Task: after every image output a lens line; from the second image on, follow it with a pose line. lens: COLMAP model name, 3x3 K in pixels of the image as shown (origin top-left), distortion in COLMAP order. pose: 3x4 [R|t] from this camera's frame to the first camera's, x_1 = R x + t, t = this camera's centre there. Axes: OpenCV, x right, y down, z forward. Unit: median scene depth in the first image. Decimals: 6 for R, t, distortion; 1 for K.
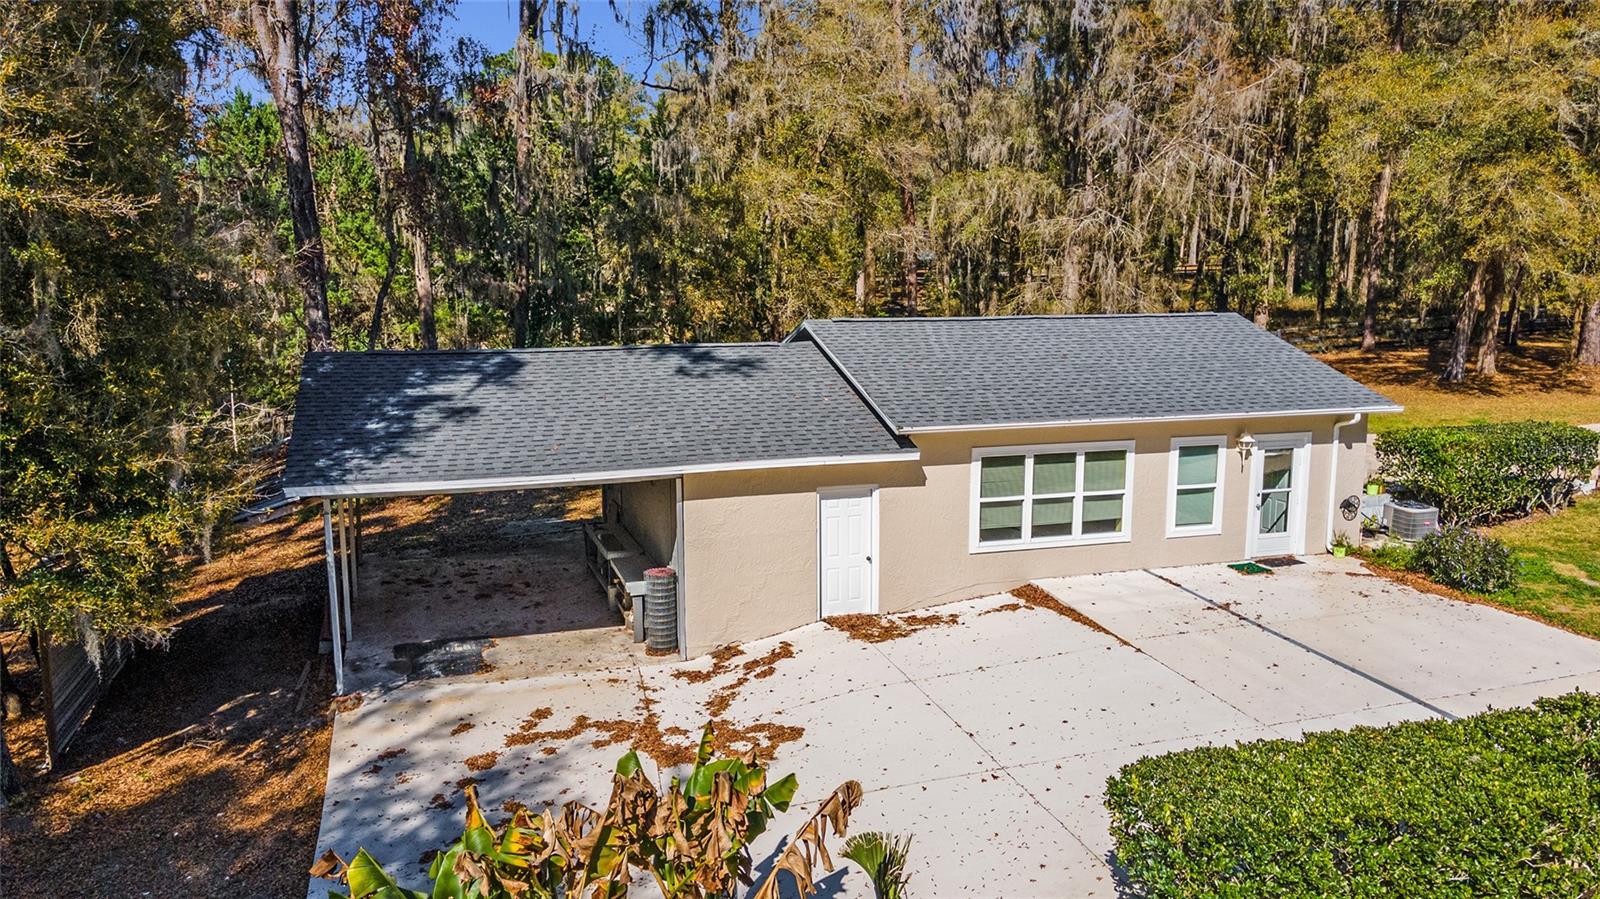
lens RADIAL K [[1158.3, 0, 786.1], [0, 1158.3, 447.7], [0, 0, 1]] dist [0.025605, 0.032569]
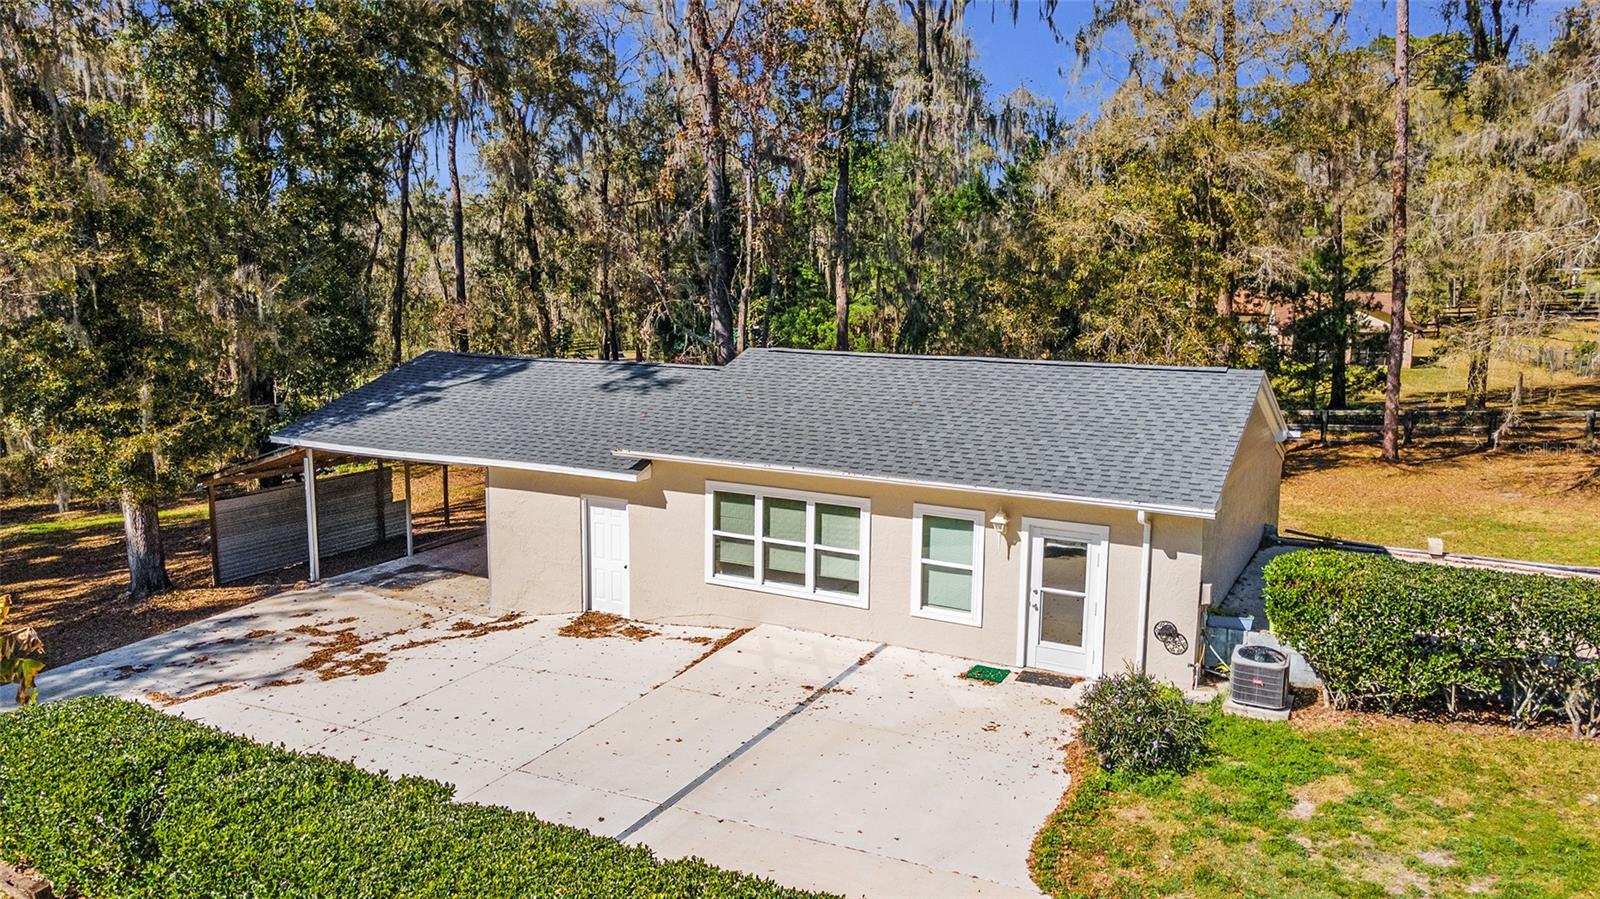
lens RADIAL K [[1158.3, 0, 793.6], [0, 1158.3, 450.7], [0, 0, 1]] dist [0.025605, 0.032569]
pose [[0.694341, 0.117379, -0.710009, 0.978496], [-0.119315, 0.991730, 0.047272, -0.086663], [0.709686, 0.051892, 0.702604, 0.347852]]
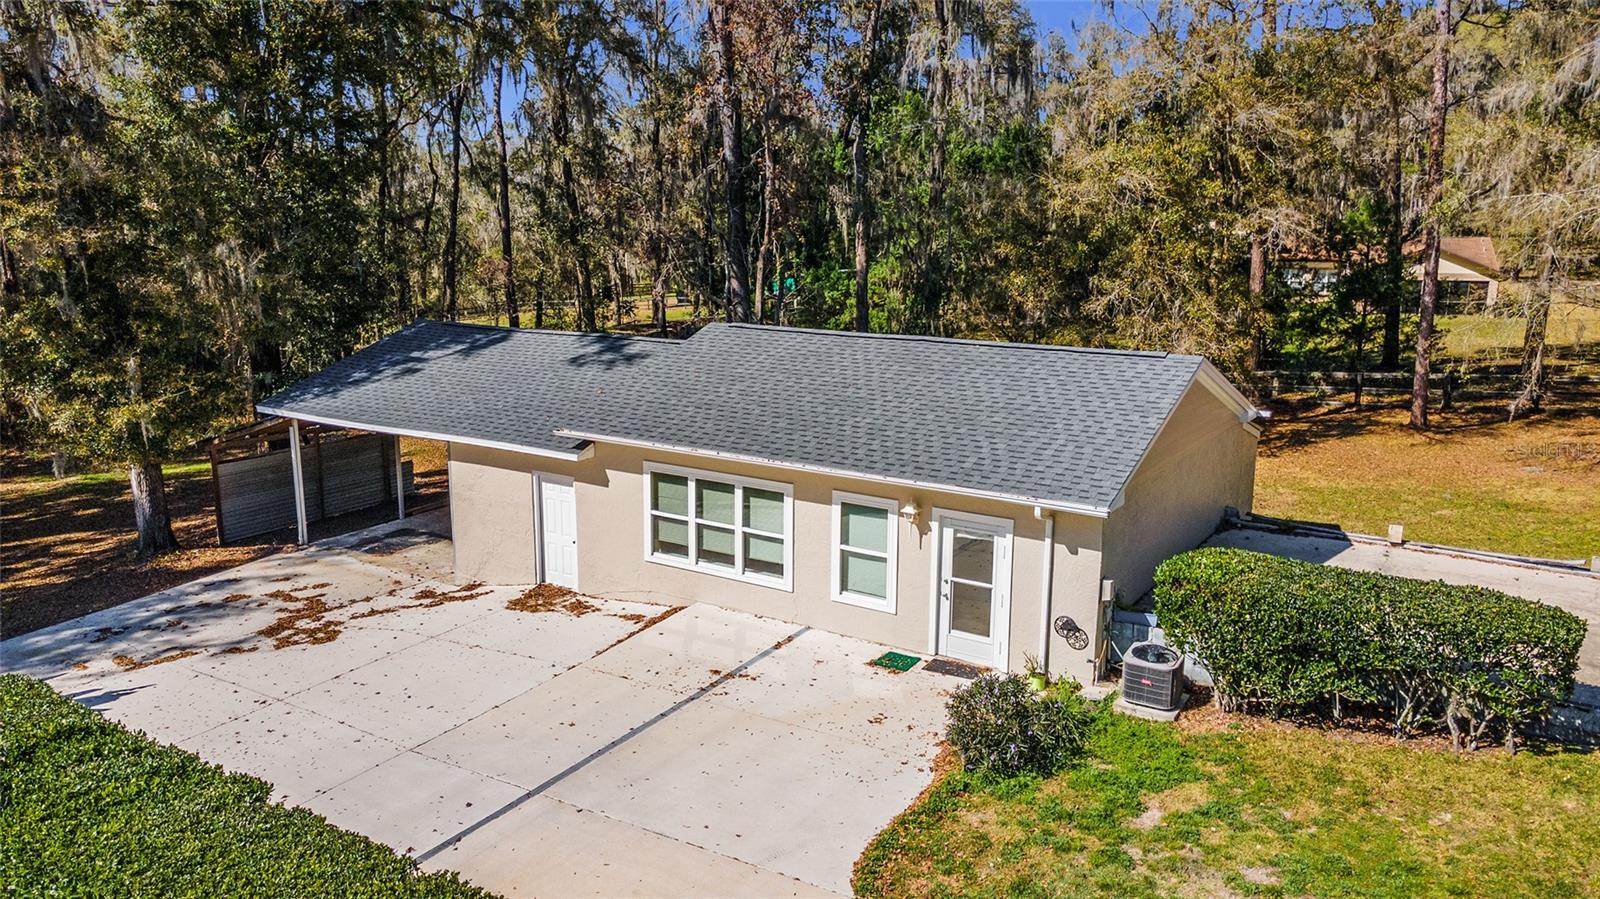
lens RADIAL K [[1158.3, 0, 794.4], [0, 1158.3, 452.1], [0, 0, 1]] dist [0.025605, 0.032569]
pose [[0.636963, 0.162337, -0.753608, 1.072734], [-0.121695, 0.986493, 0.109645, -0.143637], [0.761229, 0.021871, 0.648115, 0.447137]]
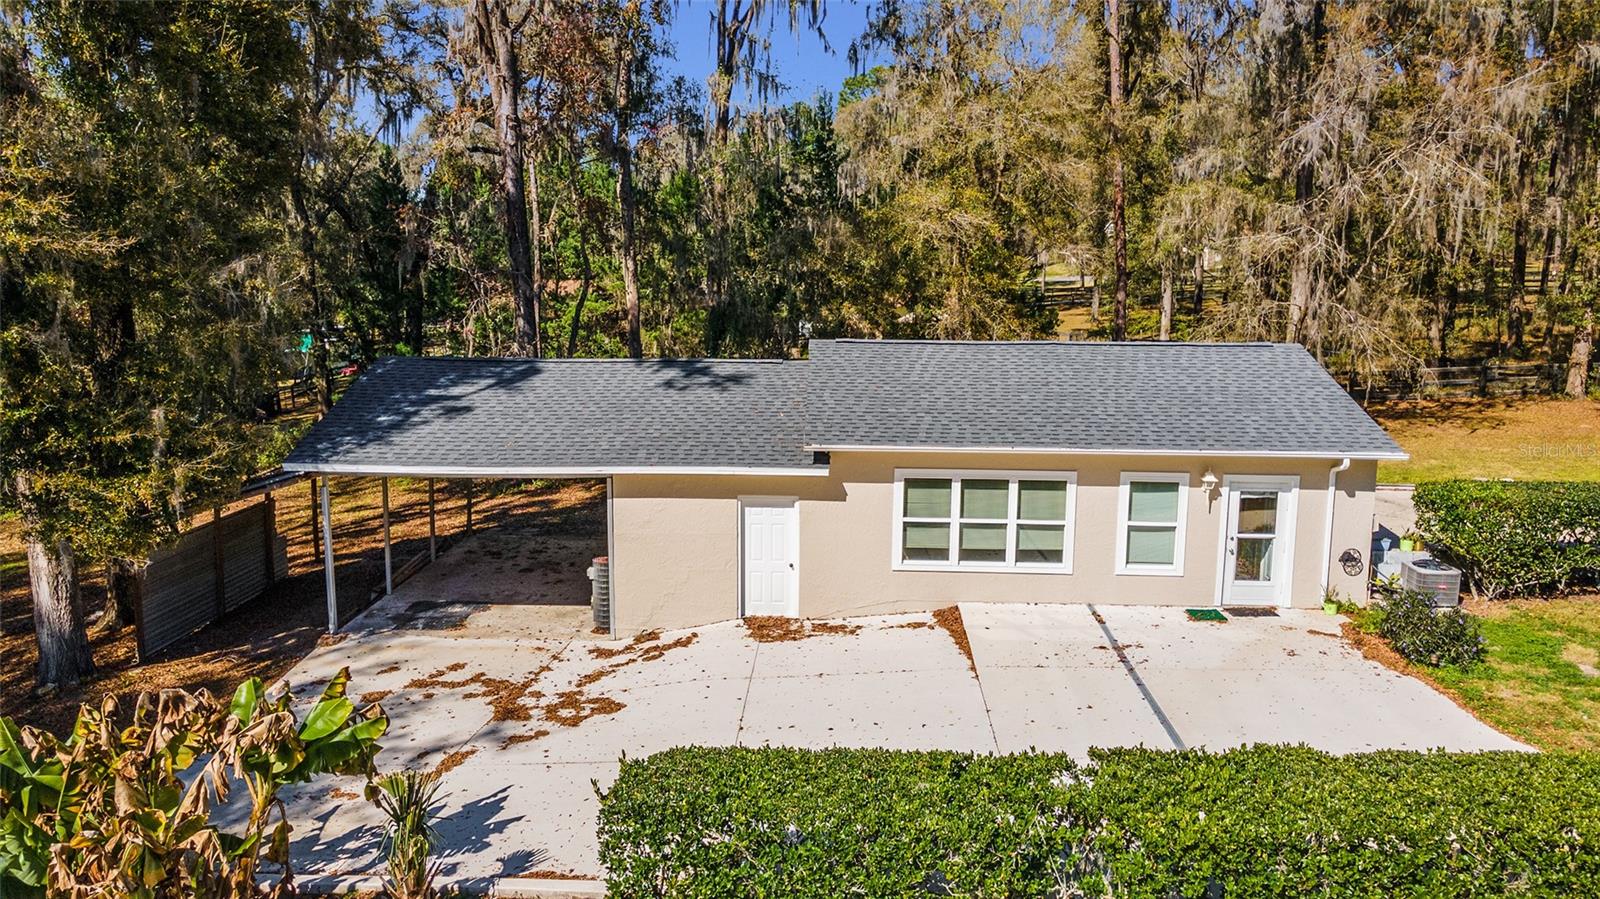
lens RADIAL K [[1158.3, 0, 788.0], [0, 1158.3, 448.5], [0, 0, 1]] dist [0.025605, 0.032569]
pose [[0.941295, 0.057992, -0.332567, 0.431646], [-0.059876, 0.998195, 0.004588, -0.017330], [0.332233, 0.015594, 0.943068, -0.009984]]
